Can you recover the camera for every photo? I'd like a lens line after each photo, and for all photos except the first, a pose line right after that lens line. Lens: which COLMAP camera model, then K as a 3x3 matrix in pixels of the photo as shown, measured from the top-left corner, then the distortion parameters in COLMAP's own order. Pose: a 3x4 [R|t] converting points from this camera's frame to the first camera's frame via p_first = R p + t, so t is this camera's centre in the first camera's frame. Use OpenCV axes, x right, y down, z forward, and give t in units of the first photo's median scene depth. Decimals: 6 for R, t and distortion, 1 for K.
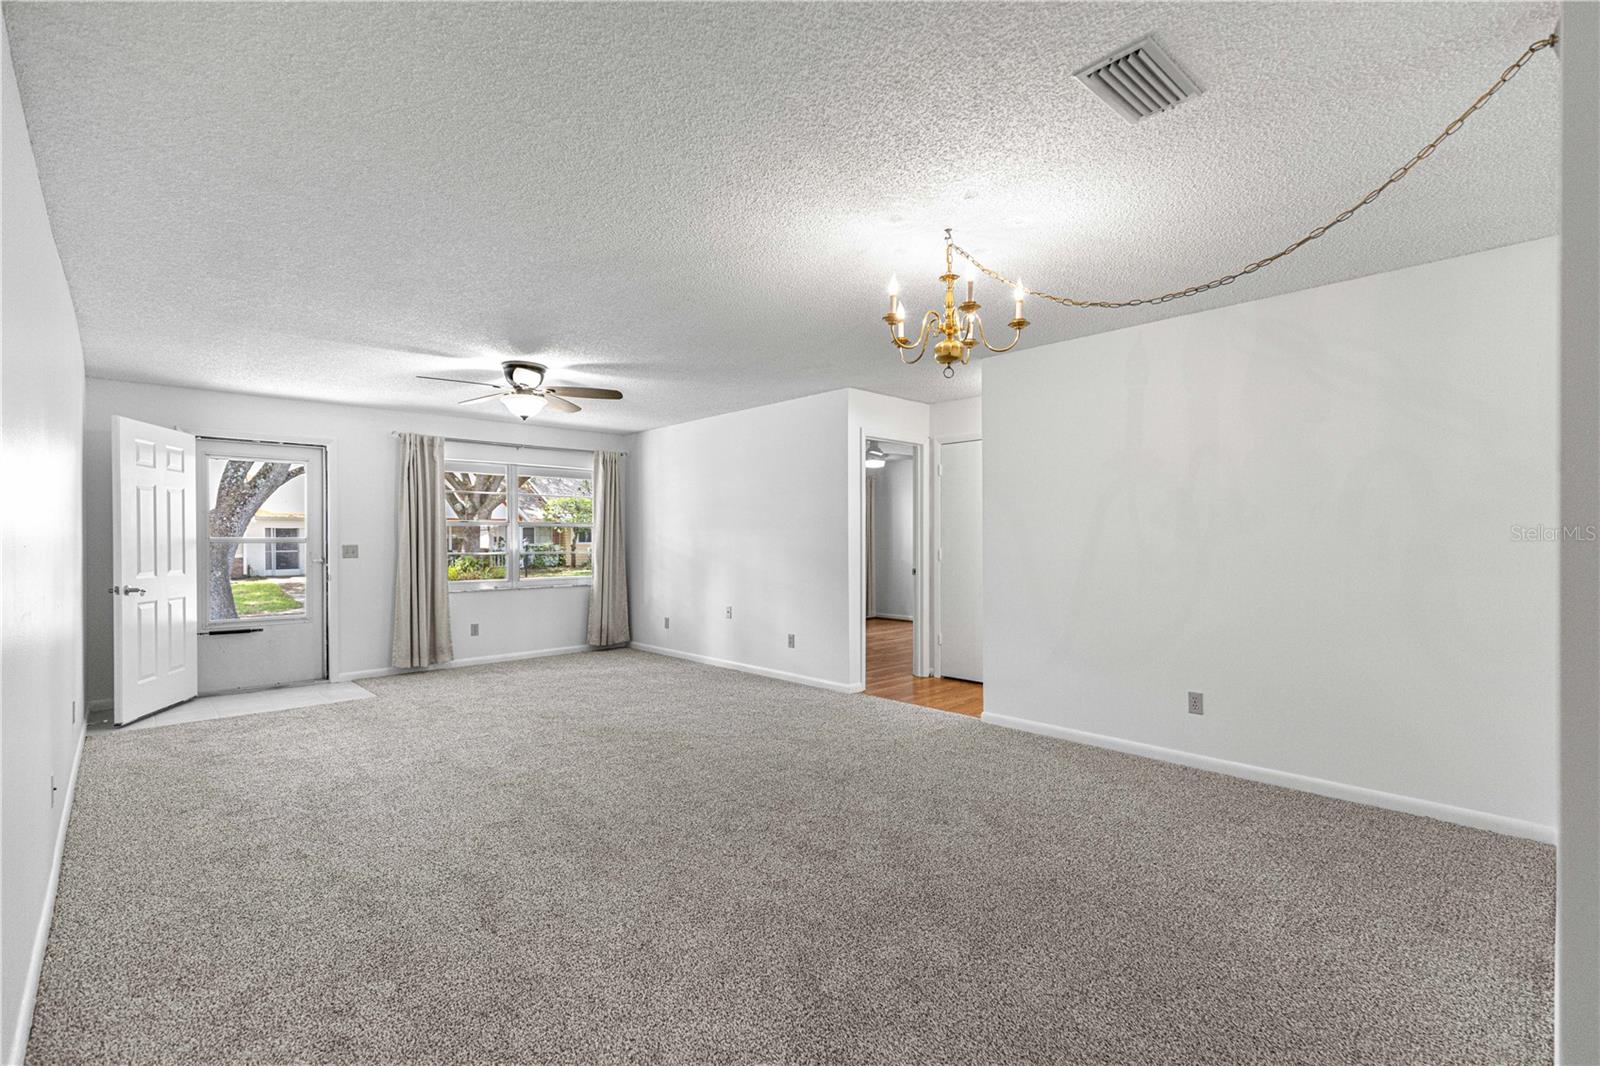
lens RADIAL K [[727.7, 0, 801.5], [0, 727.7, 528.7], [0, 0, 1]] dist [0.009512, -0.000862]
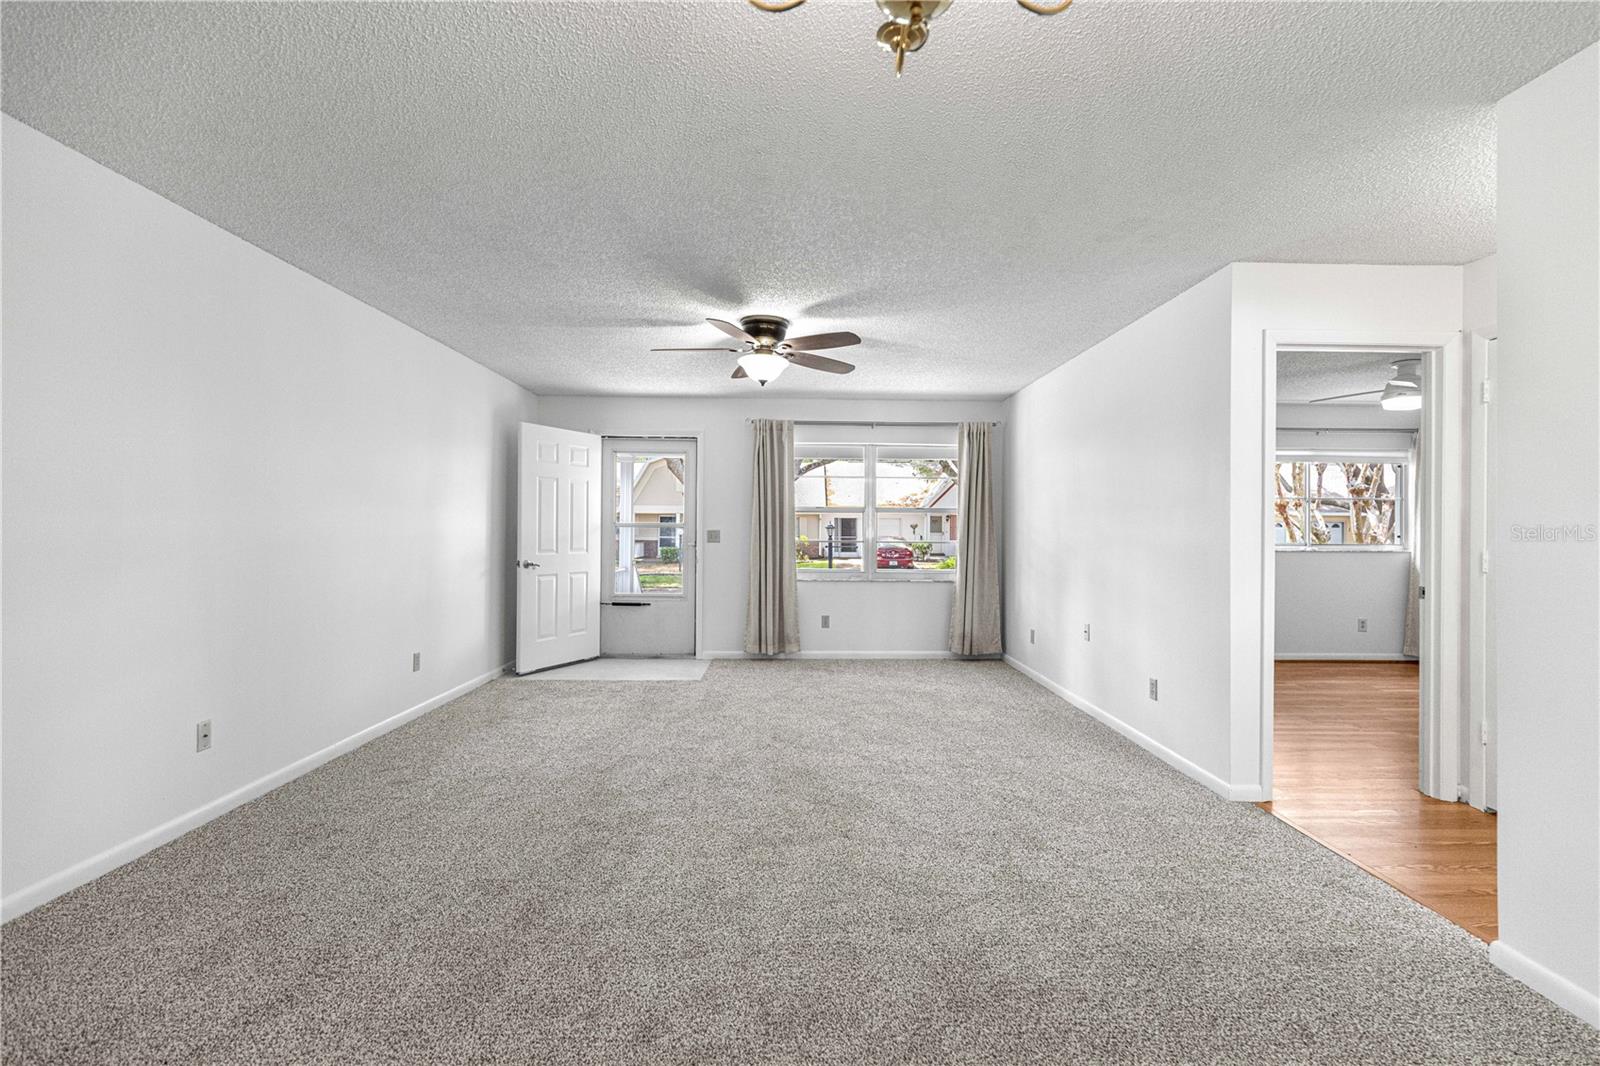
lens RADIAL K [[724.5, 0, 798.6], [0, 724.5, 521.8], [0, 0, 1]] dist [0.012471, -0.001292]
pose [[0.743688, 0.003162, -0.668520, 0.174639], [-0.001073, 0.999993, 0.003536, 0.006388], [0.668526, -0.001913, 0.743686, 0.314582]]
